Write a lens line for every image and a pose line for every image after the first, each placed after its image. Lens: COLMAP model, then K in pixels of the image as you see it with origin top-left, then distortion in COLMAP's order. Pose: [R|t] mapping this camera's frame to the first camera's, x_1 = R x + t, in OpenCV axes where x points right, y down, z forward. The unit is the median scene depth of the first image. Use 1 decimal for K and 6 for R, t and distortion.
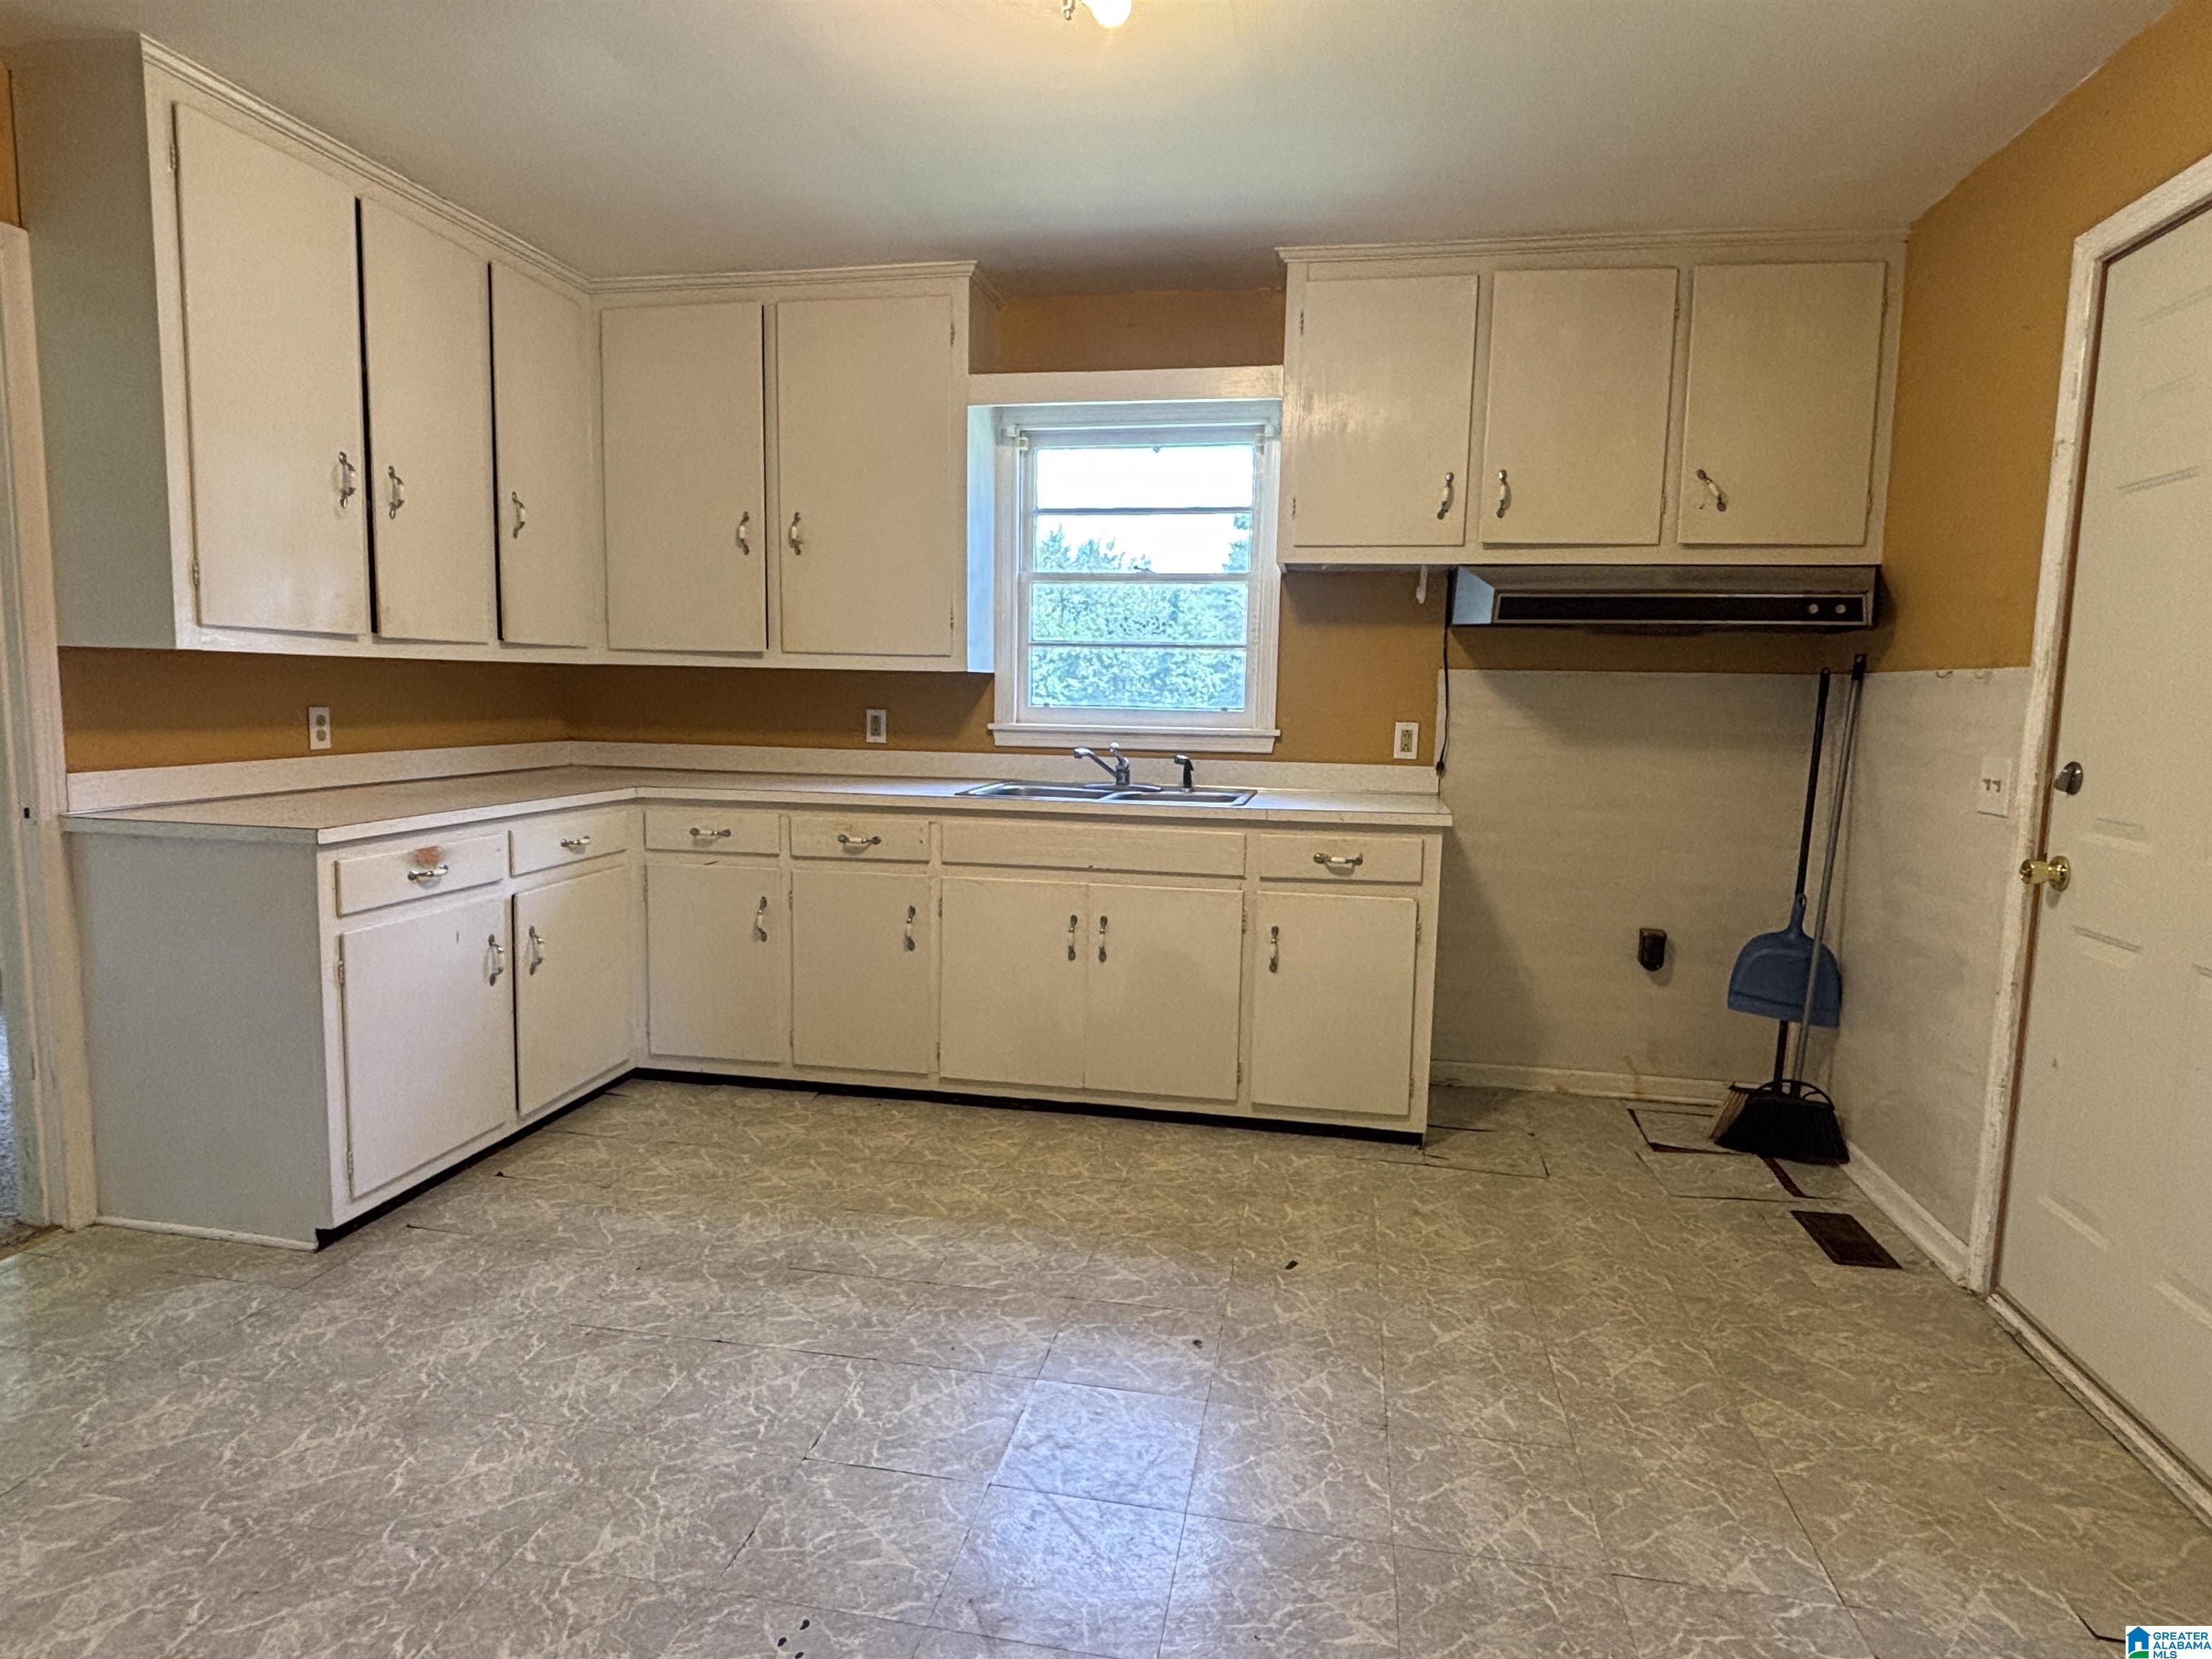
lens RADIAL K [[1263.2, 0, 1106.0], [0, 1263.2, 829.5], [0, 0, 1]] dist [0.038012, -0.041570]
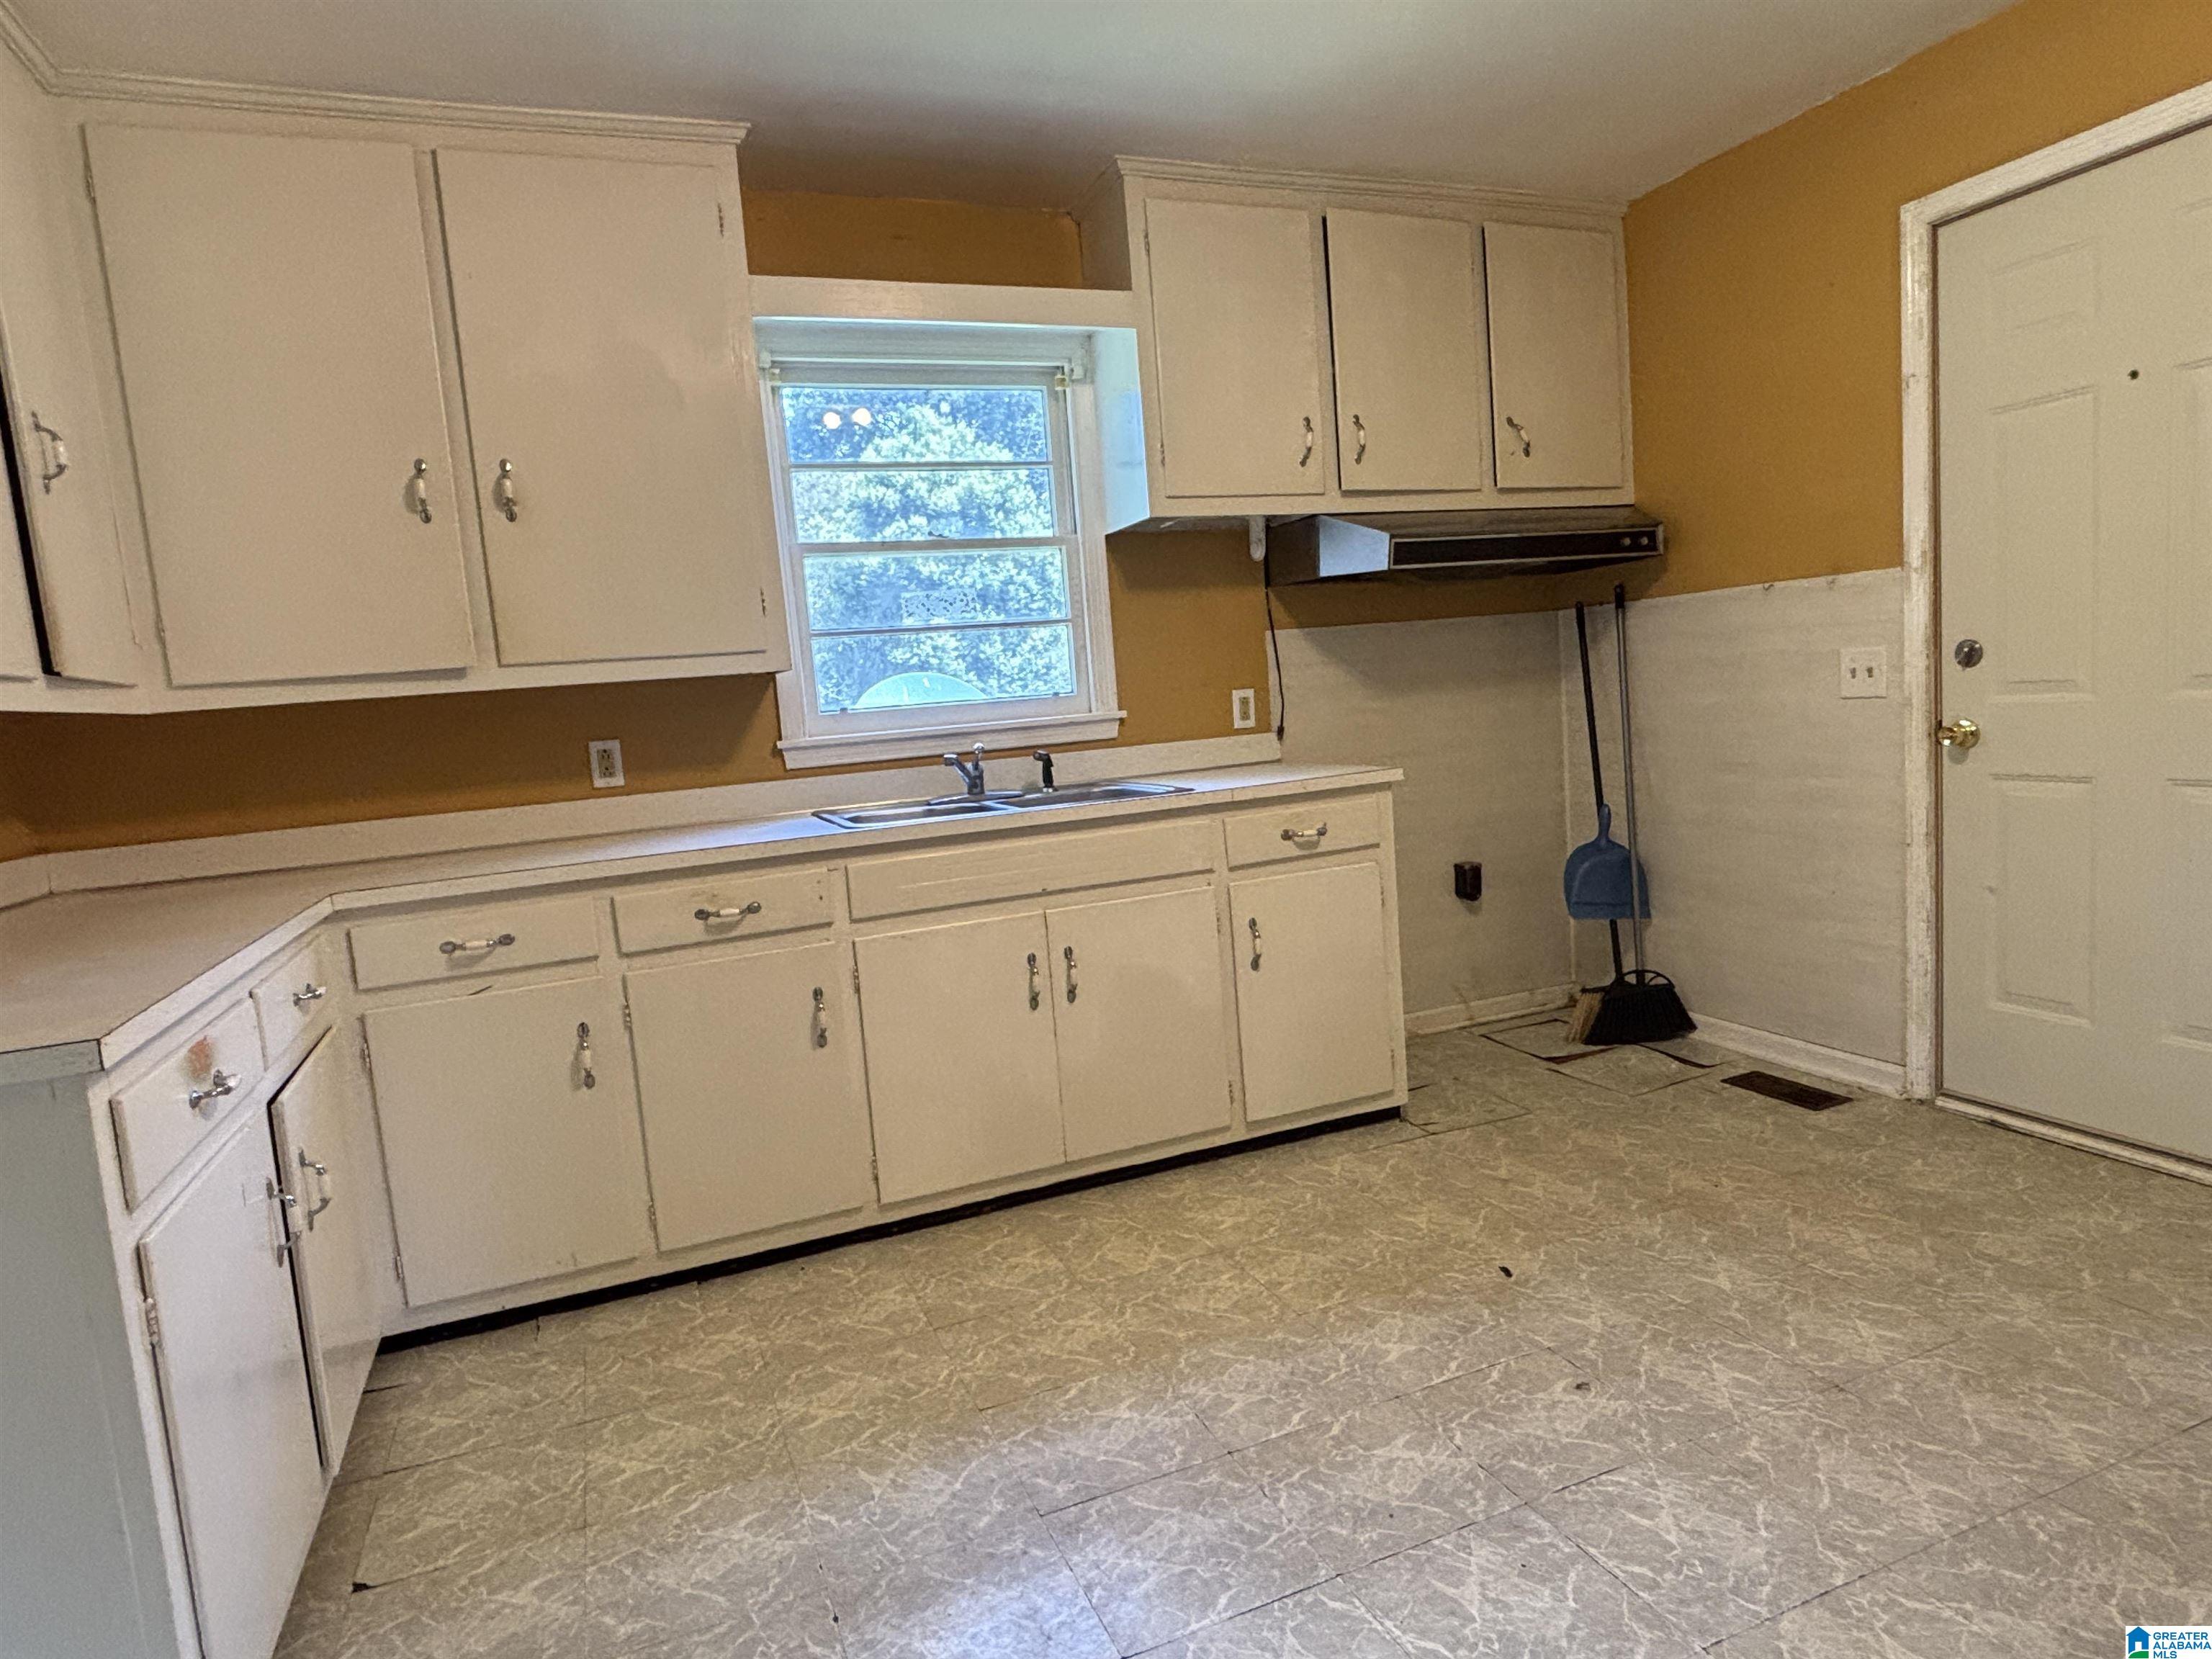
lens RADIAL K [[1263.2, 0, 1106.0], [0, 1263.2, 829.5], [0, 0, 1]] dist [0.038012, -0.041570]
pose [[0.835107, -0.145319, 0.530545, -0.410741], [0.155730, 0.987474, 0.025348, -0.023480], [-0.527583, 0.061453, 0.847278, 0.295981]]
